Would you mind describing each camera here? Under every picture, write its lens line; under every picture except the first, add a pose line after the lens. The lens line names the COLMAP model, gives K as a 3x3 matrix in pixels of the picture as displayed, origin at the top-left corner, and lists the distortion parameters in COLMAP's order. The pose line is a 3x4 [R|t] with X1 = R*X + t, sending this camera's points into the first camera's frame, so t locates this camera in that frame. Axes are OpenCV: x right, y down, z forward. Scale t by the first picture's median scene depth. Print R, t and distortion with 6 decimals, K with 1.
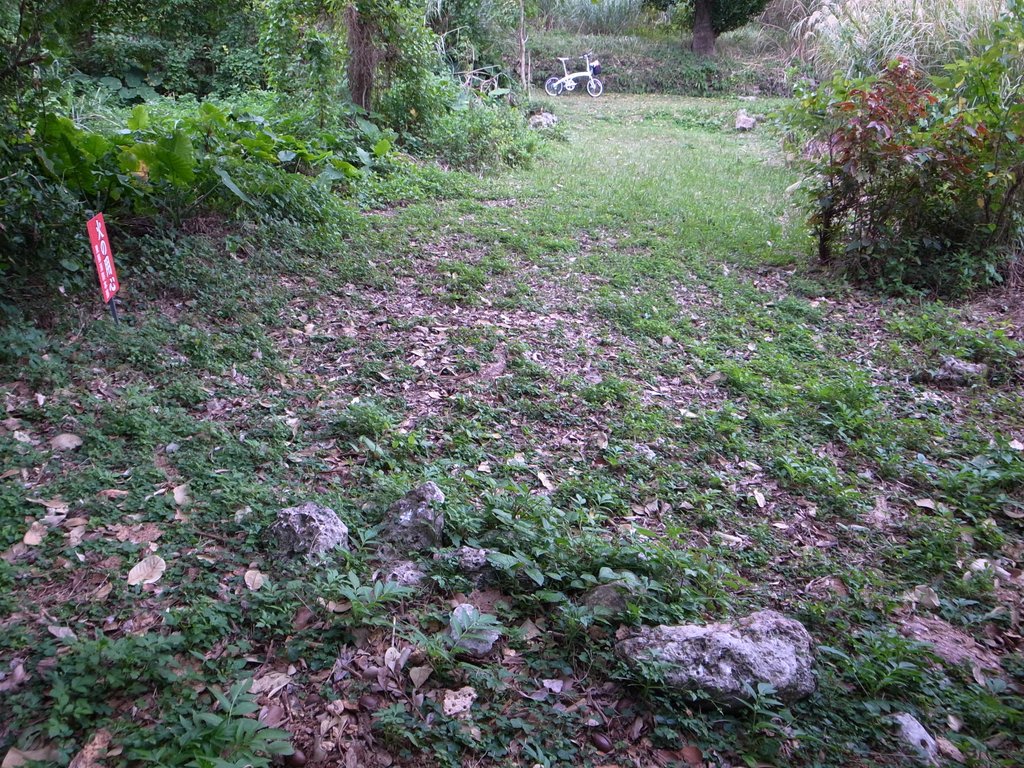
lens RADIAL K [[813.2, 0, 512.5], [0, 813.2, 386.3], [0, 0, 1]] dist [-0.043257, -0.000445]
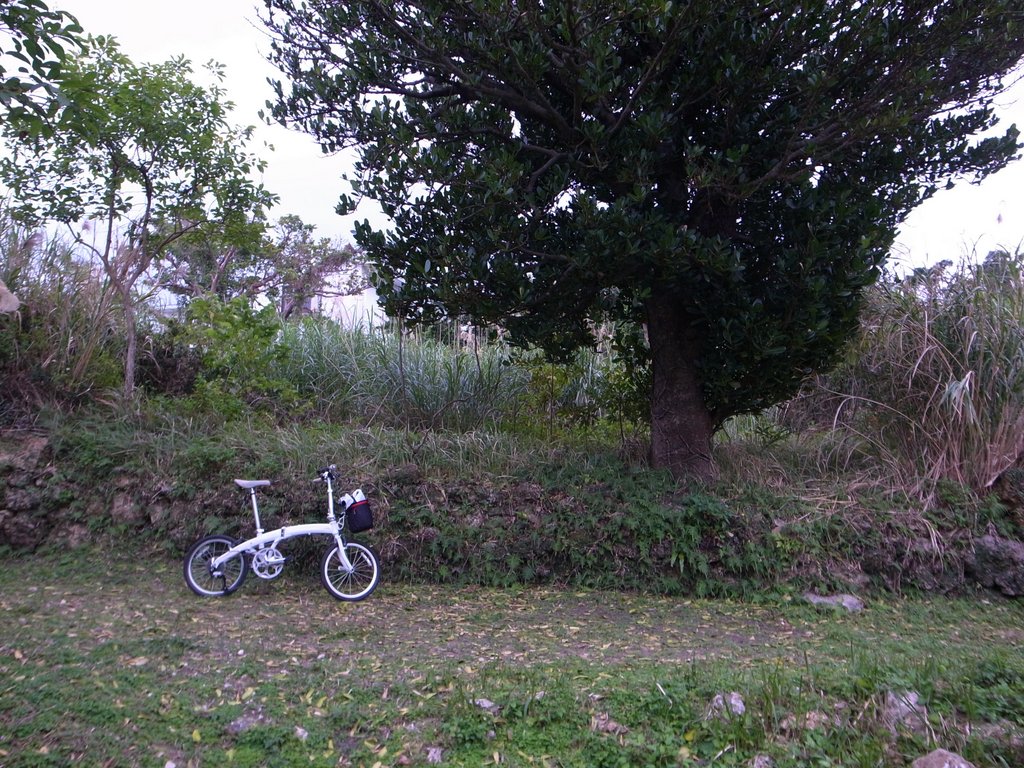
lens RADIAL K [[813.2, 0, 510.5], [0, 813.2, 384.4], [0, 0, 1]] dist [-0.043257, -0.000445]
pose [[0.999521, 0.013389, 0.027890, 0.152225], [0.002455, 0.864317, -0.502941, -0.270917], [-0.030840, 0.502769, 0.863871, 0.683247]]
